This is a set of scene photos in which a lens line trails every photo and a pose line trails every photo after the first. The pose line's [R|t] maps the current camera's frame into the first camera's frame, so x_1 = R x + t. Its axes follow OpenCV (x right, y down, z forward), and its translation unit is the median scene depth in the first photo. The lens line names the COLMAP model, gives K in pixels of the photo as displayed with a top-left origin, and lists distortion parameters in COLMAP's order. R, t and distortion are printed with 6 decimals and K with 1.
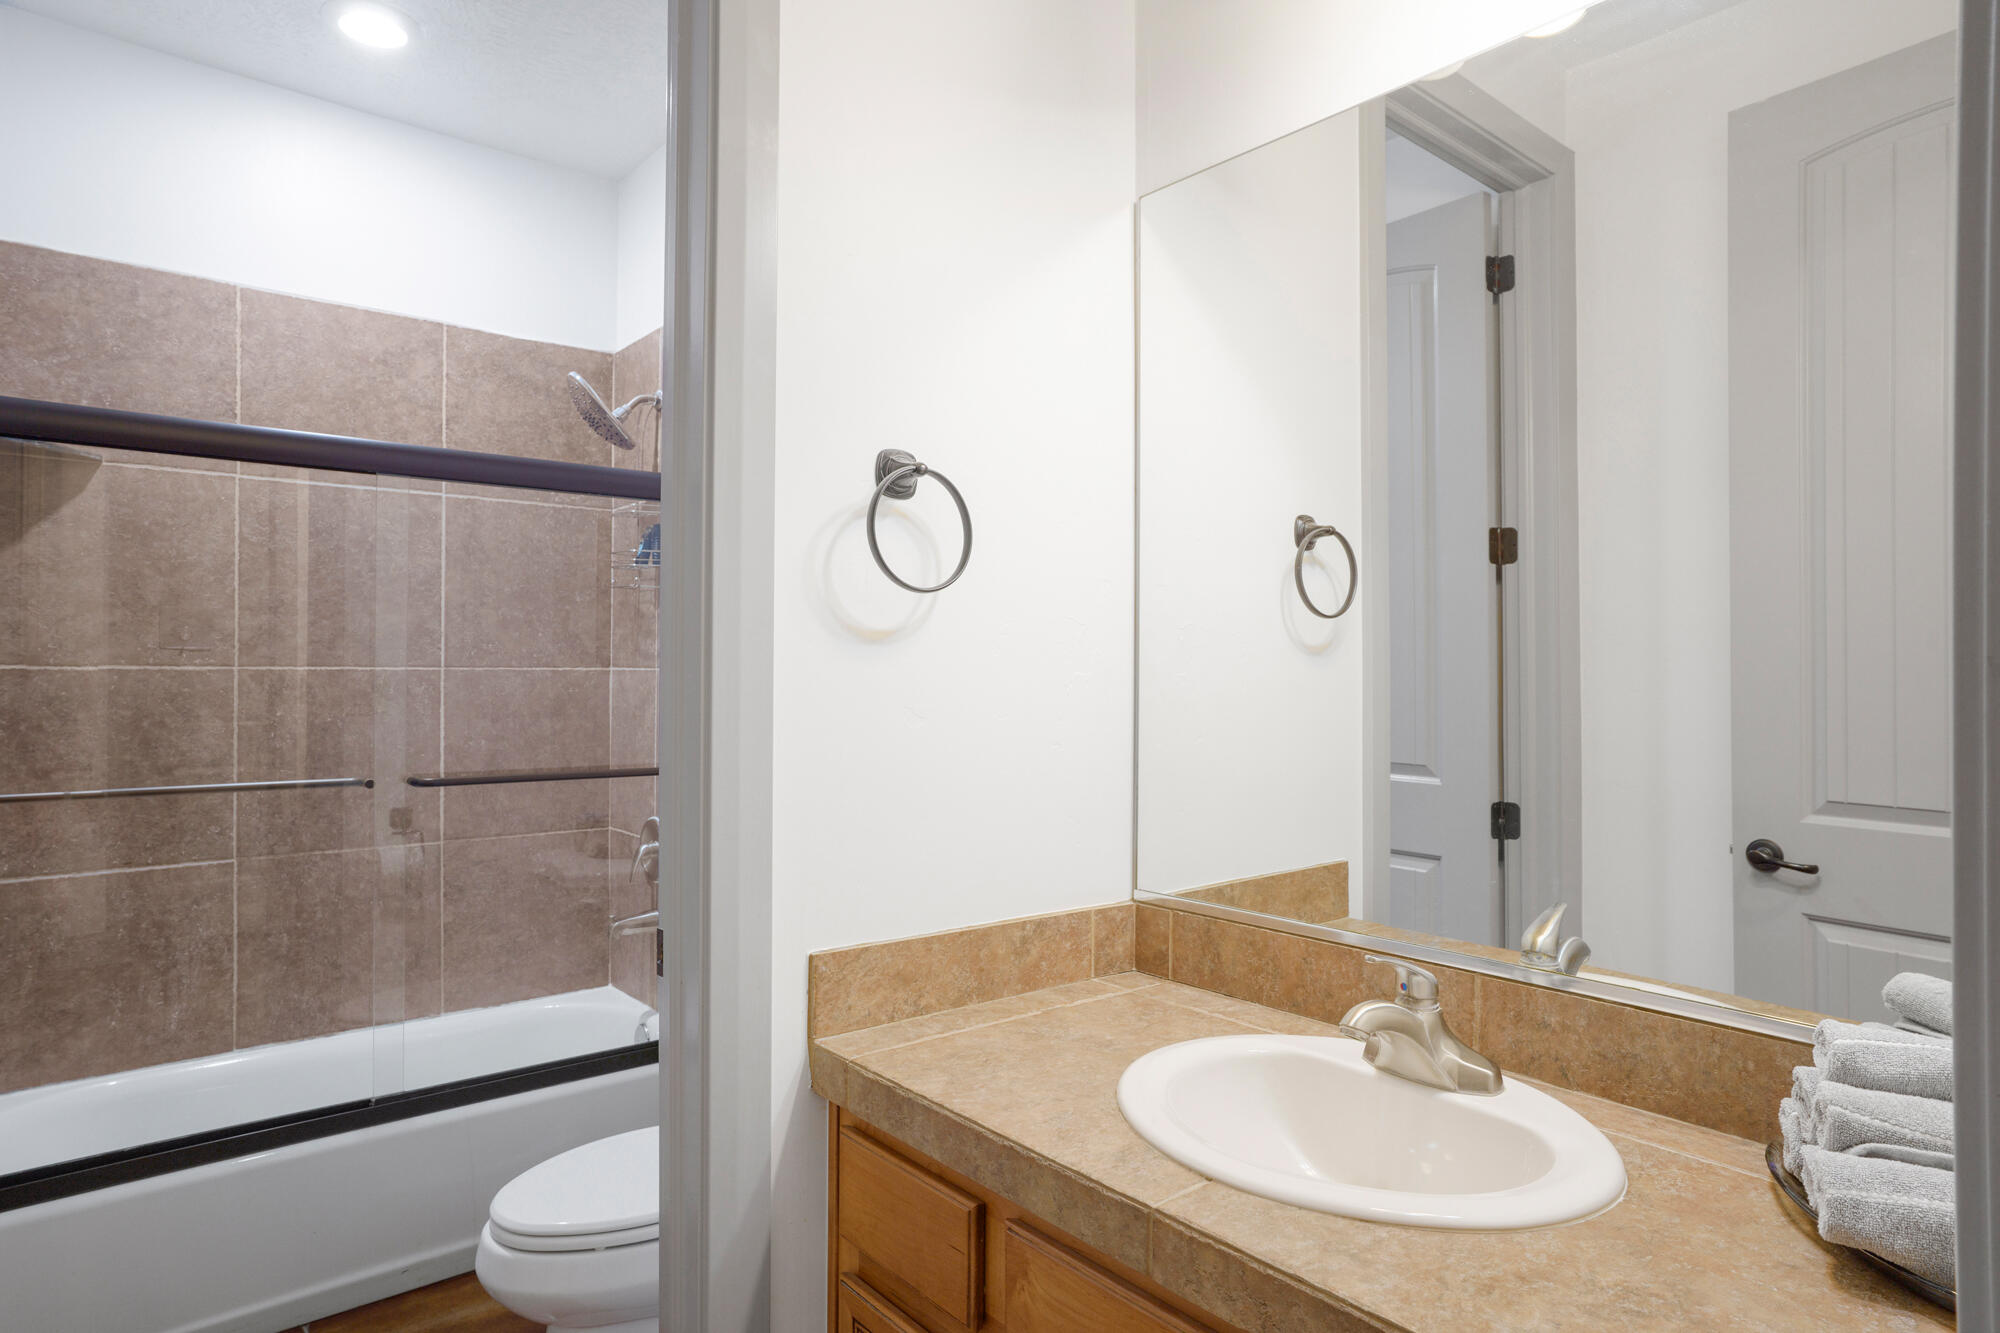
lens RADIAL K [[1145.0, 0, 993.0], [0, 1145.0, 667.5], [0, 0, 1]] dist [0.034074, 0.005830]
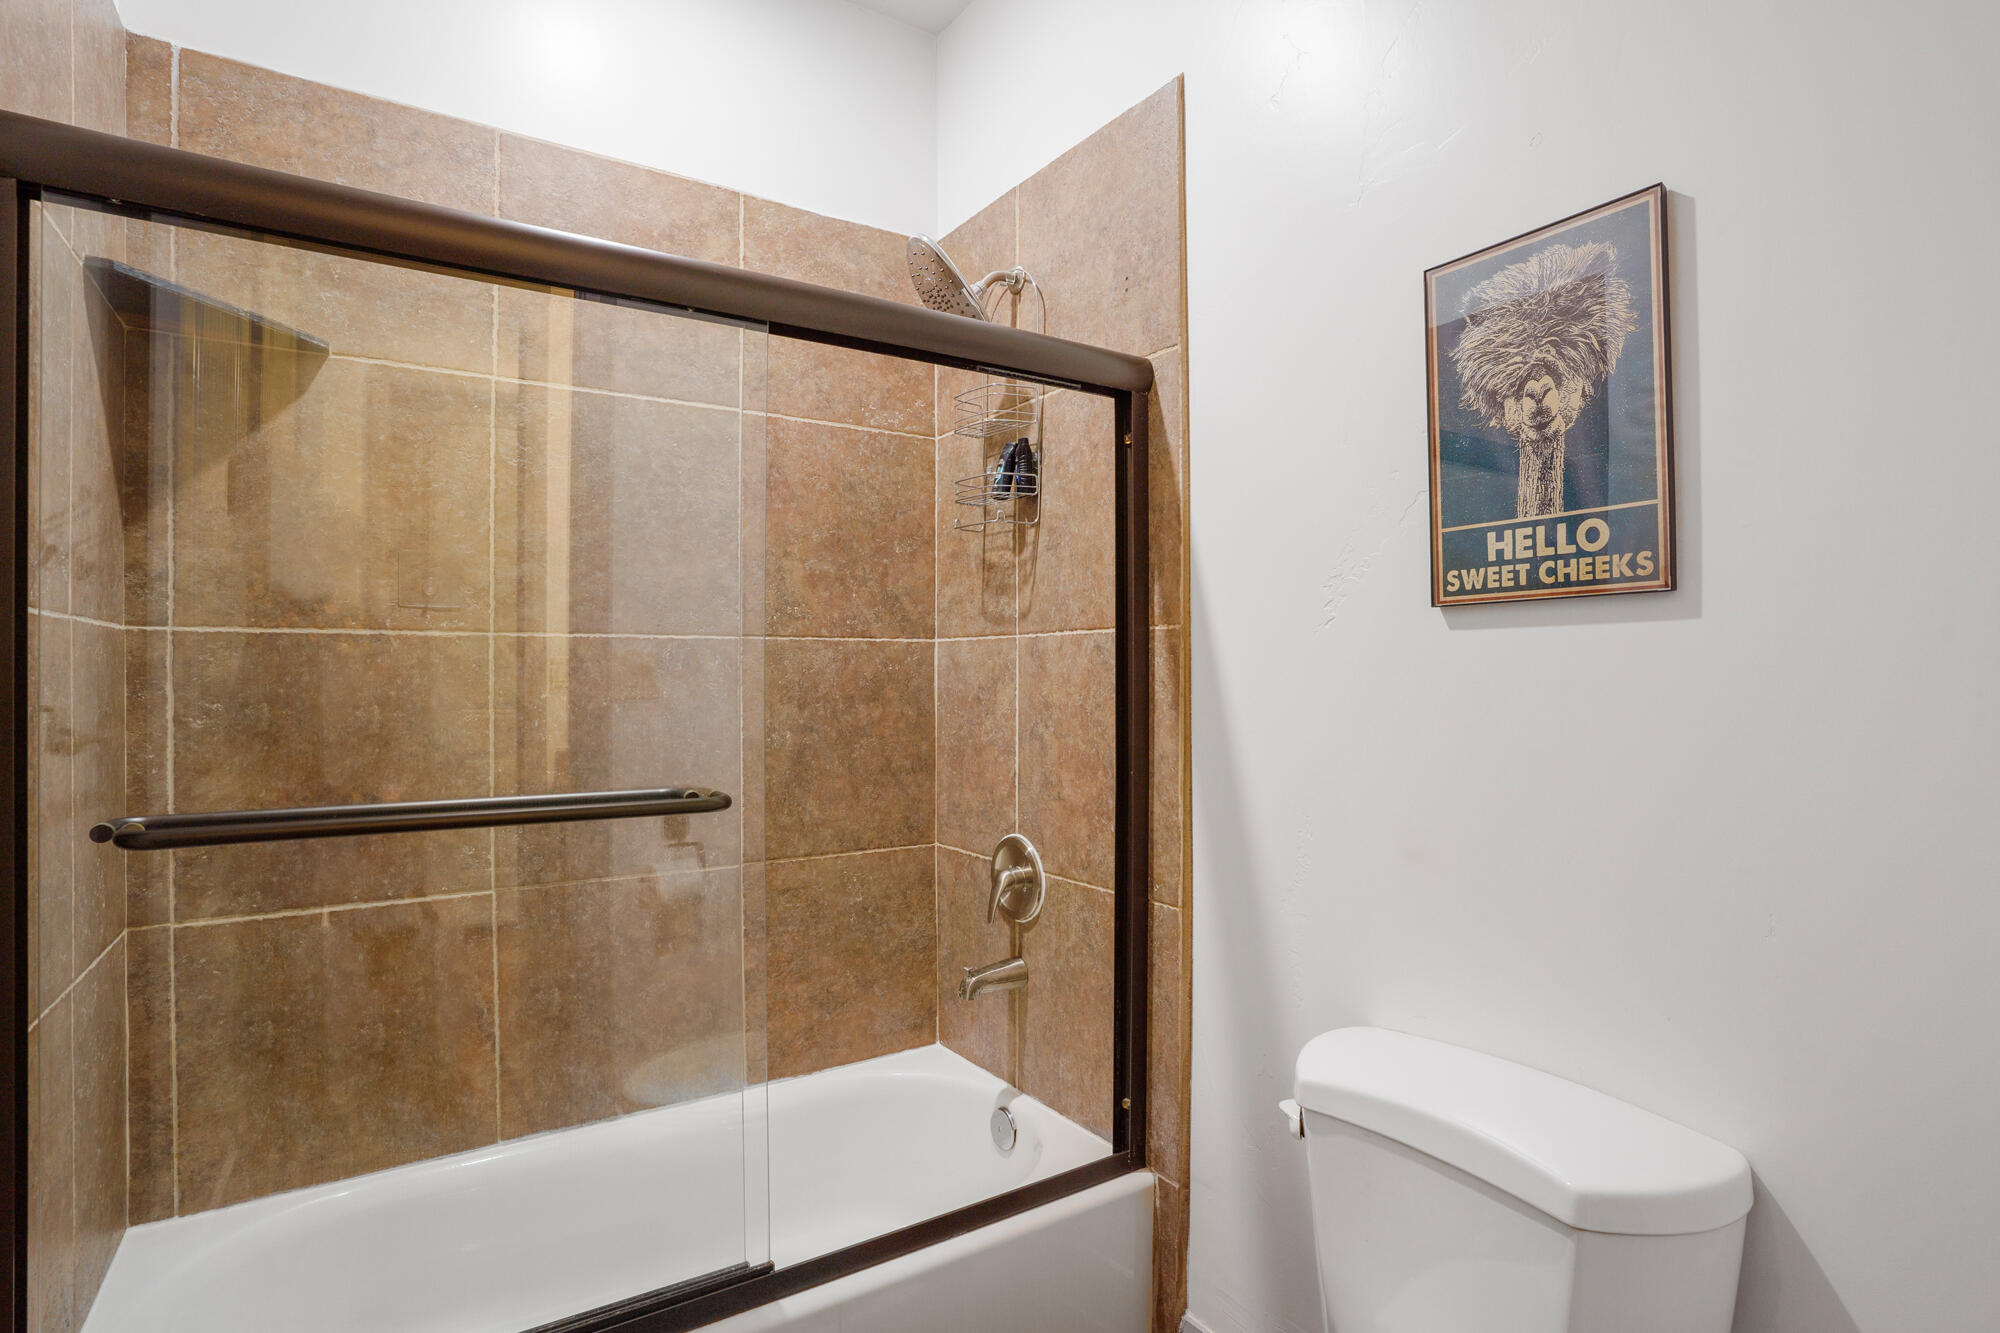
lens RADIAL K [[967.3, 0, 1009.0], [0, 967.3, 672.4], [0, 0, 1]] dist [-0.019924, 0.001295]
pose [[0.998123, -0.007217, -0.060818, -0.264603], [0.007175, 0.999974, -0.000909, 0.025952], [0.060823, 0.000471, 0.998148, 0.379001]]
